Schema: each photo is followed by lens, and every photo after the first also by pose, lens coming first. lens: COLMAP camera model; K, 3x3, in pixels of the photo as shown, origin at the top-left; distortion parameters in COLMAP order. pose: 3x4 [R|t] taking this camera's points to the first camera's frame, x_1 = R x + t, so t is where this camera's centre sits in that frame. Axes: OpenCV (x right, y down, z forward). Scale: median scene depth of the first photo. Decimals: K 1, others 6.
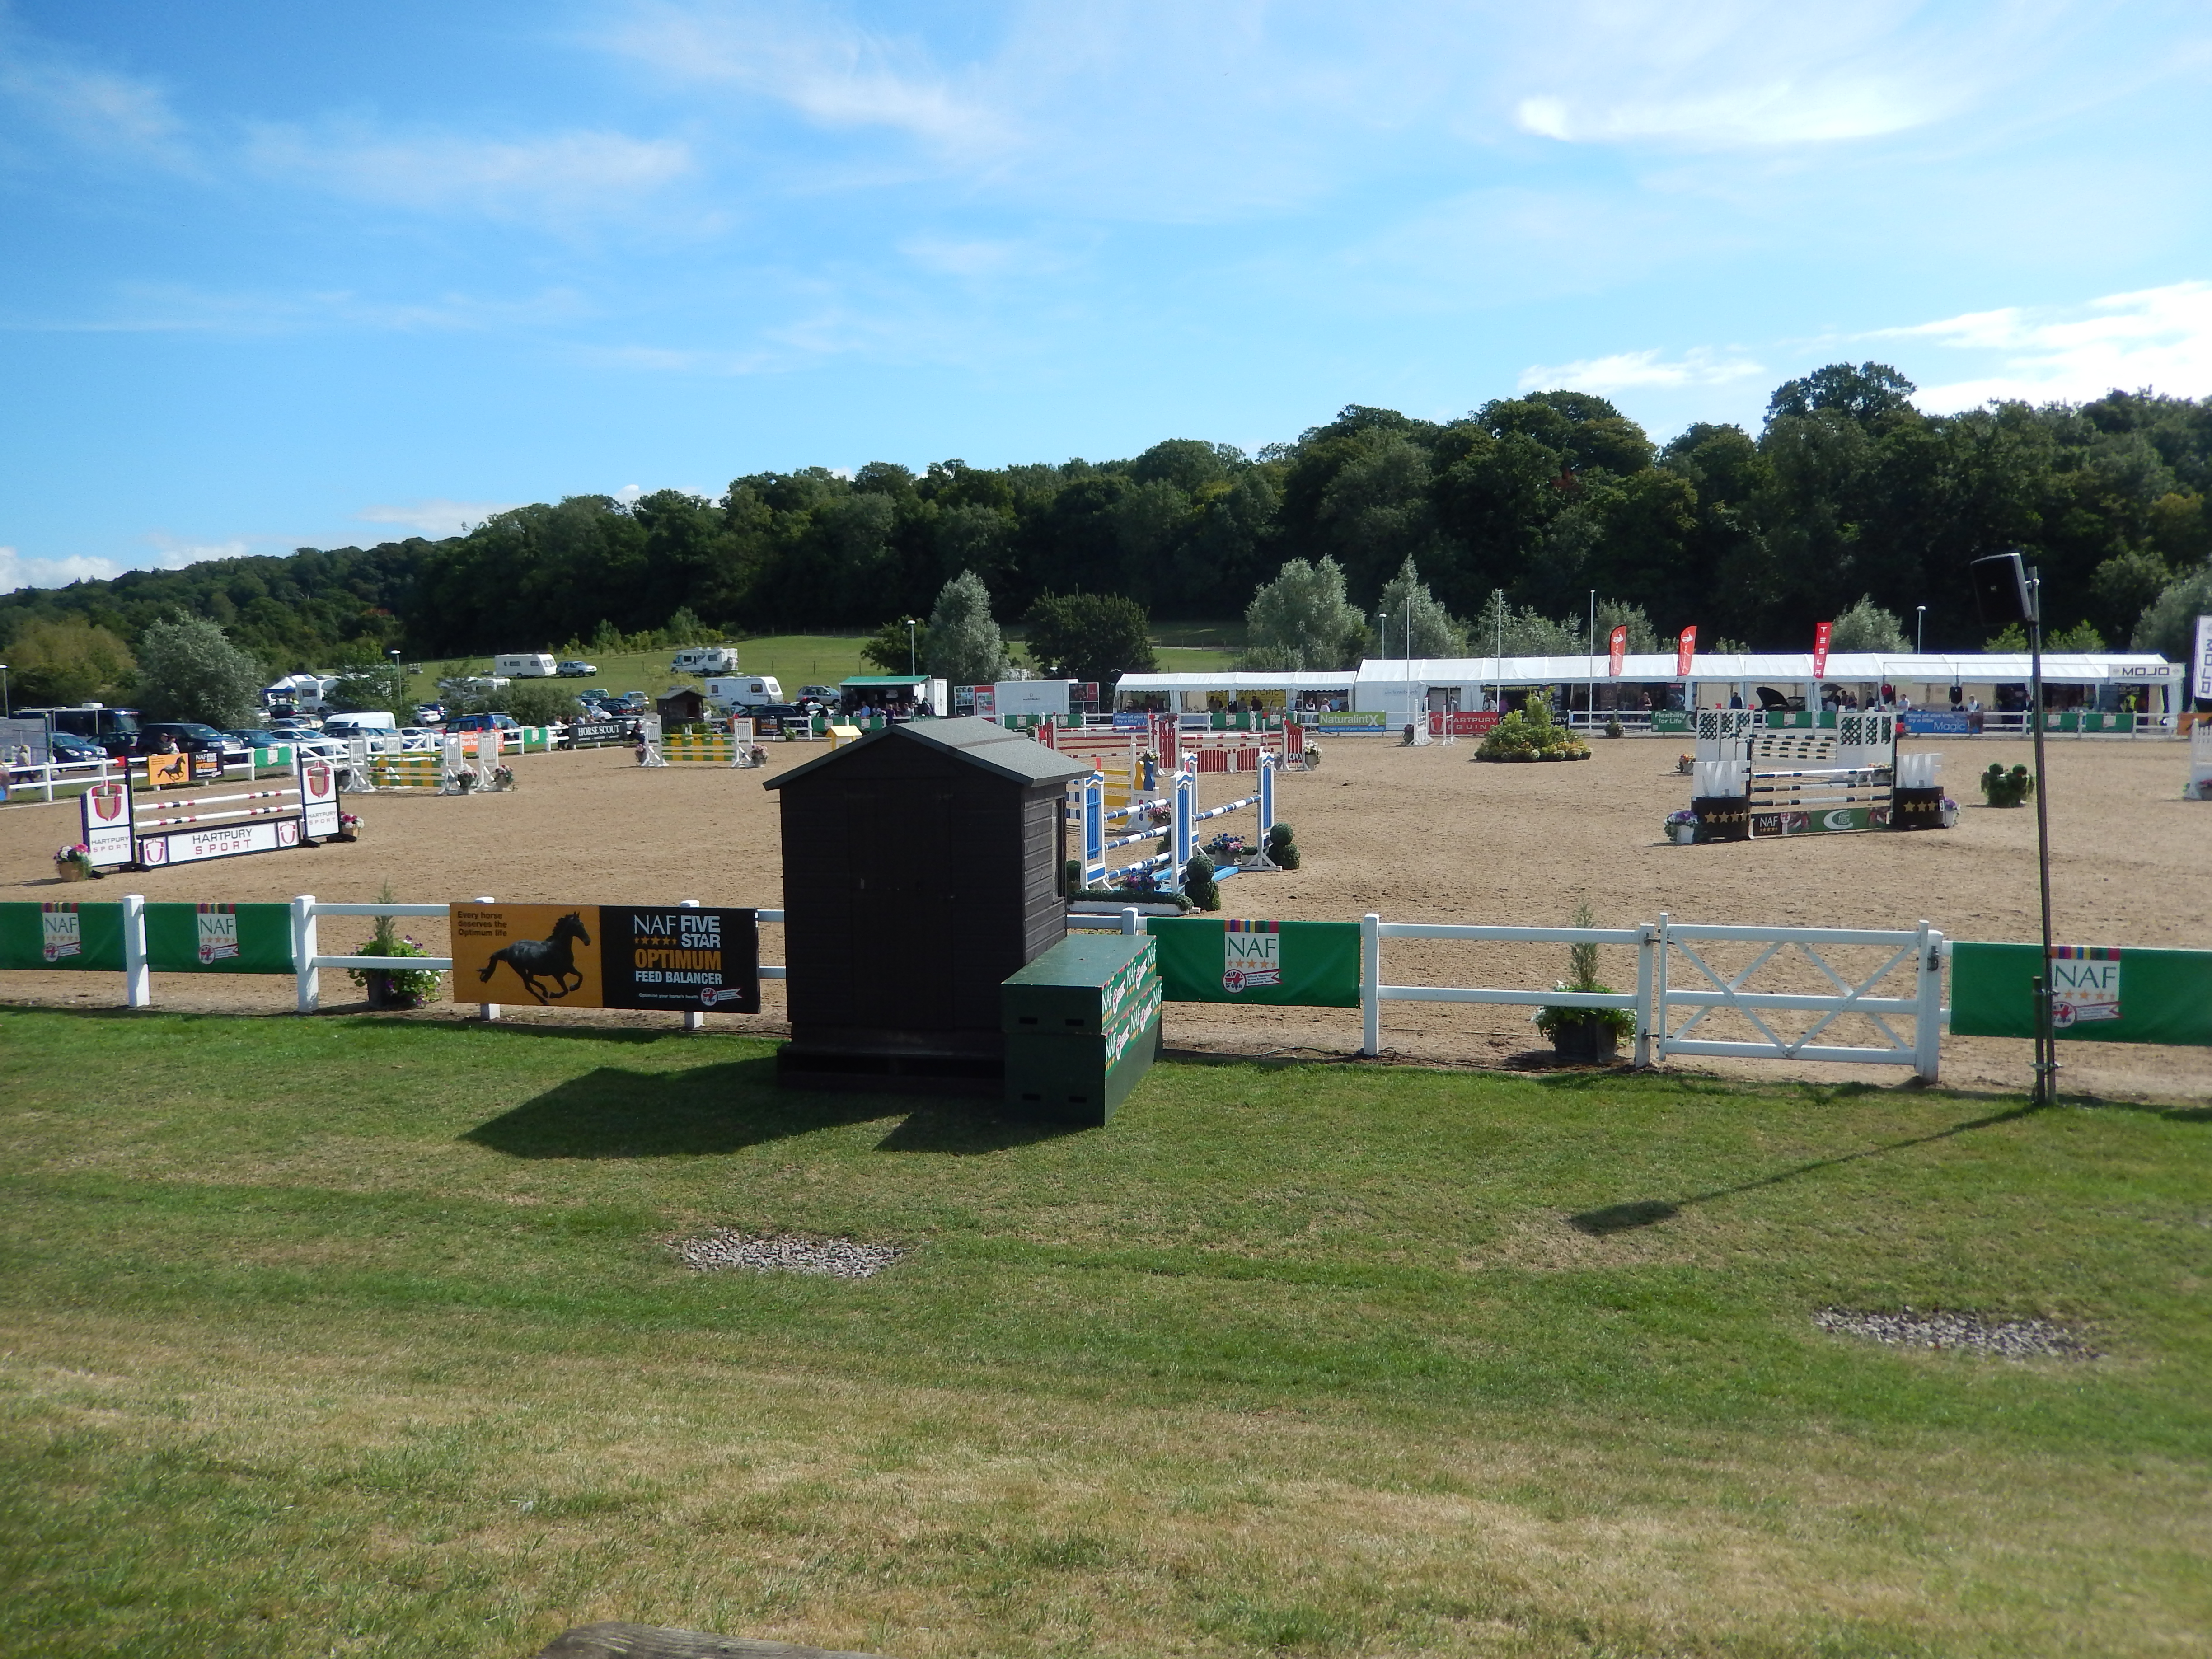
lens RADIAL K [[1635.8, 0, 1093.4], [0, 1635.8, 842.9], [0, 0, 1]] dist [-0.020746, 0.008536]
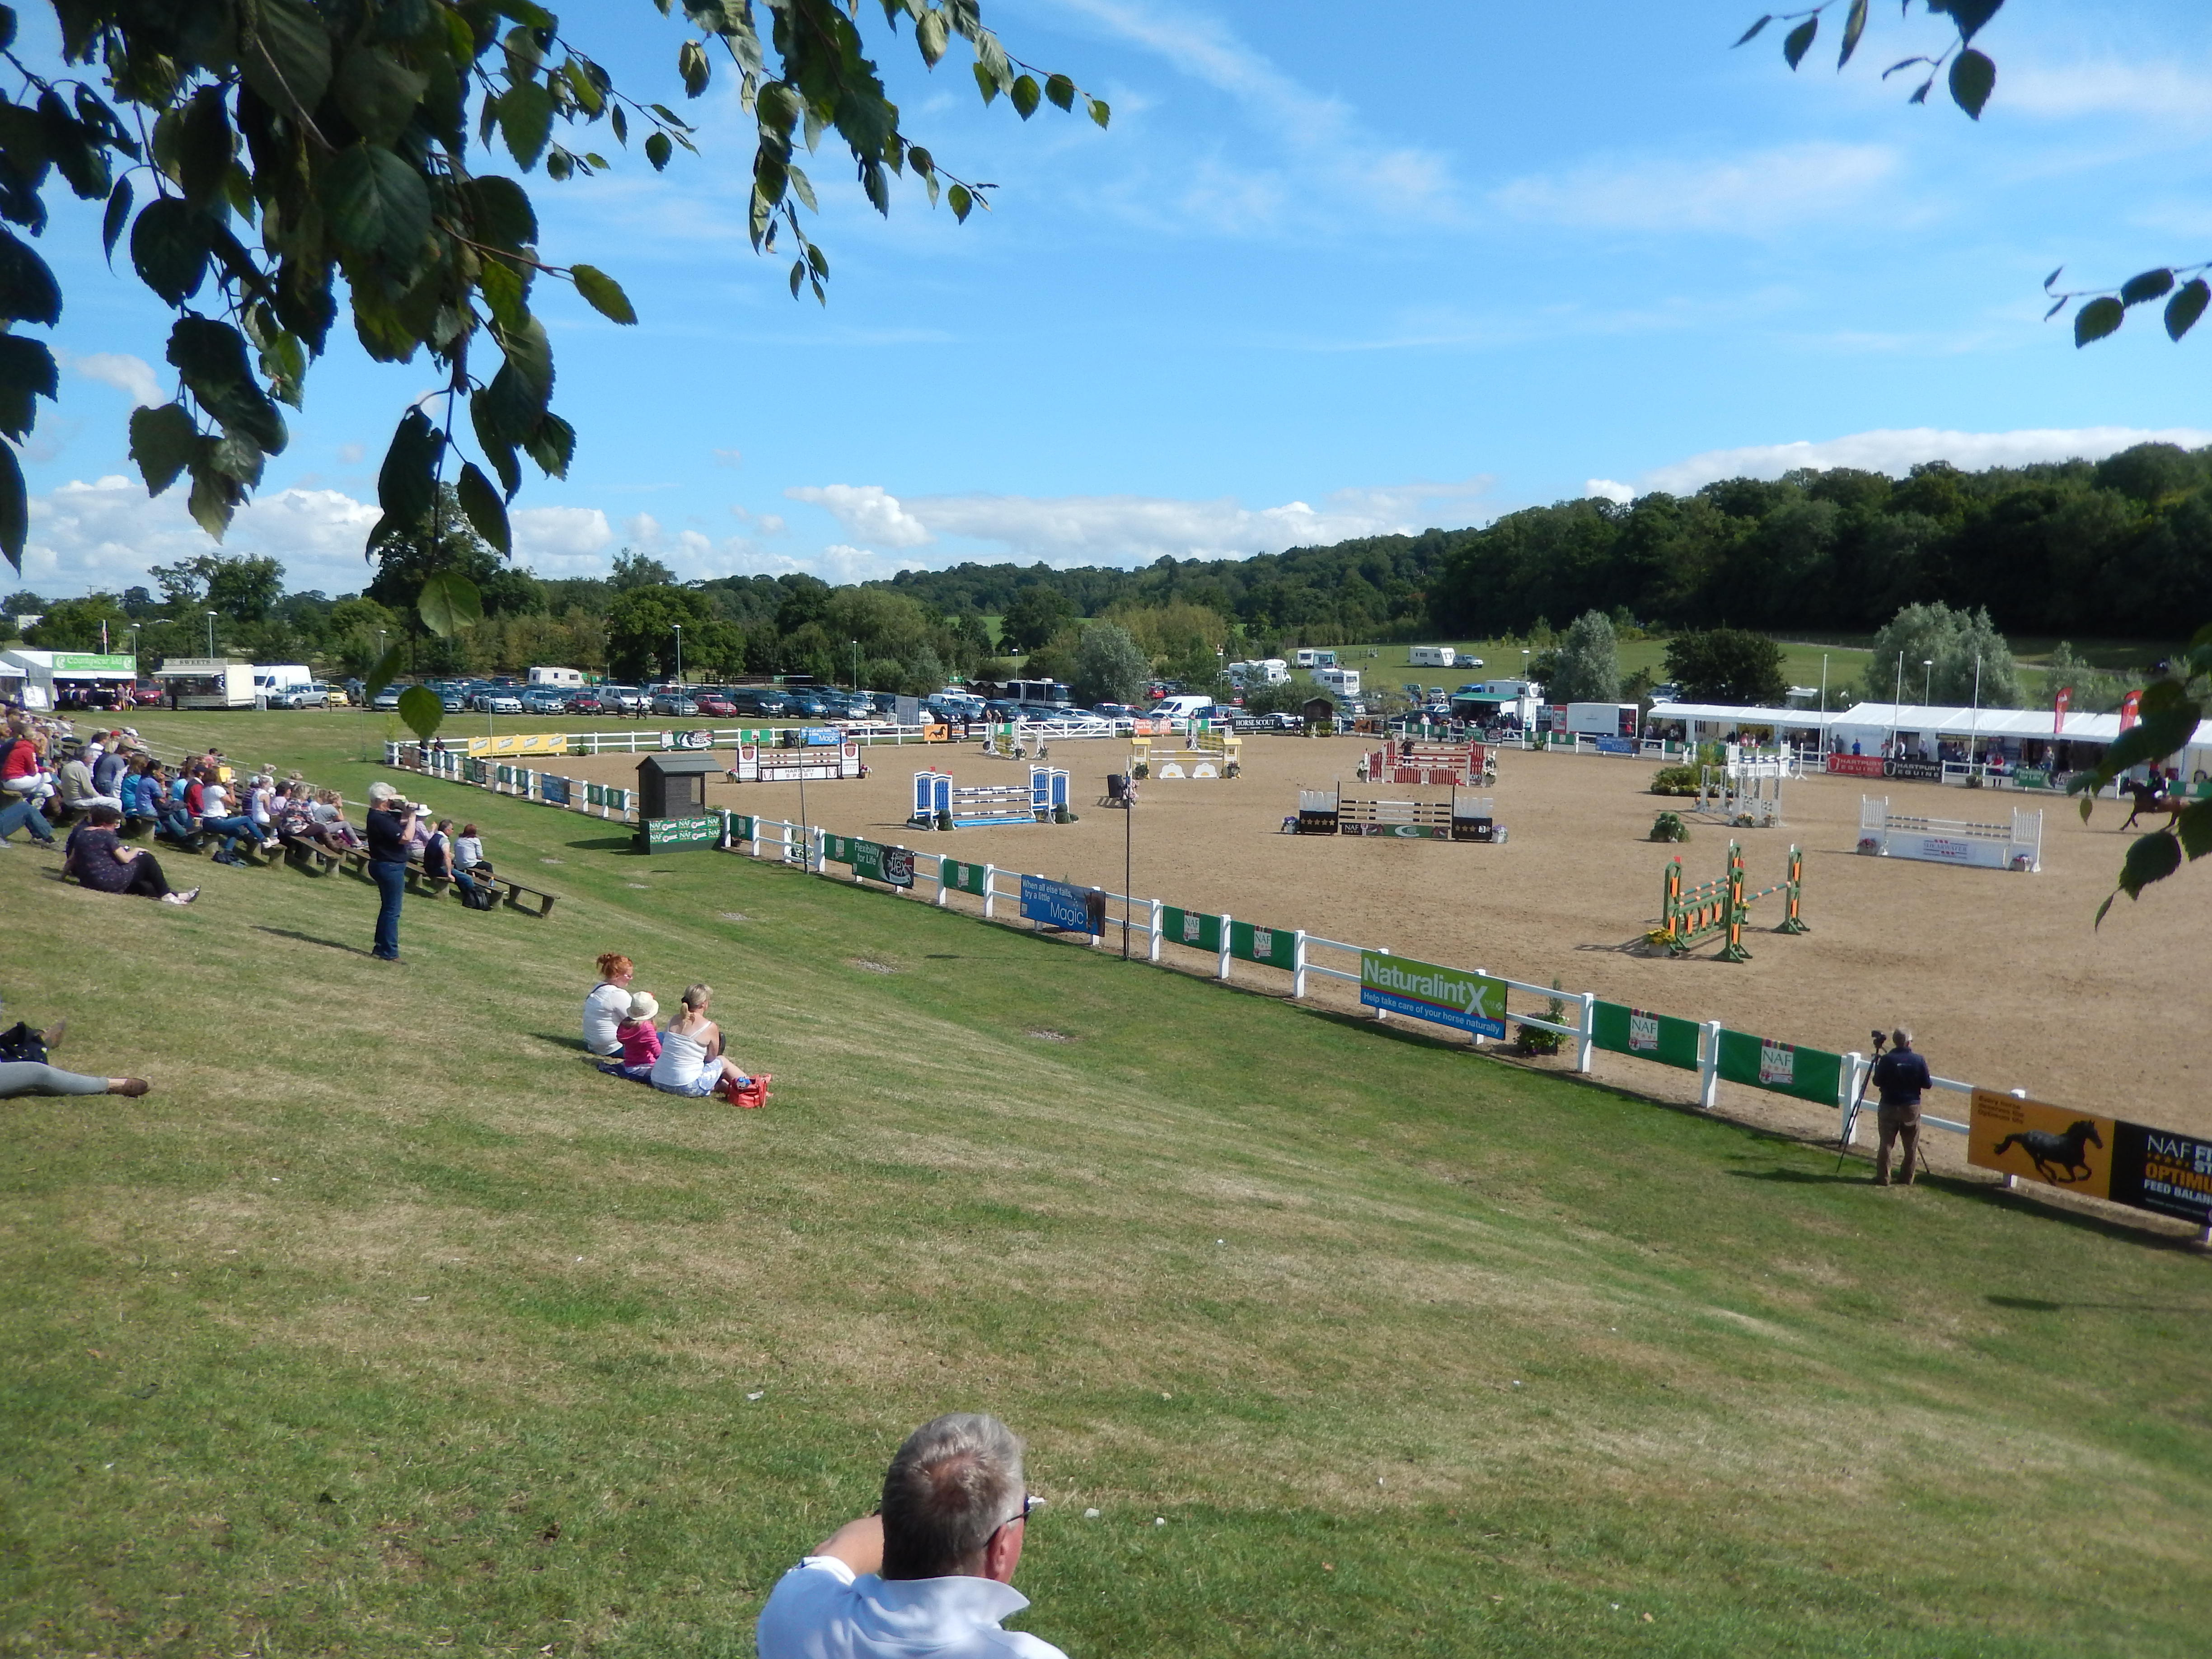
lens RADIAL K [[1635.8, 0, 1098.2], [0, 1635.8, 796.7], [0, 0, 1]] dist [-0.020746, 0.008536]
pose [[0.781825, 0.094728, -0.616260, 0.141282], [-0.100266, 0.994629, 0.025685, -0.007941], [0.615383, 0.041708, 0.787124, -0.064978]]
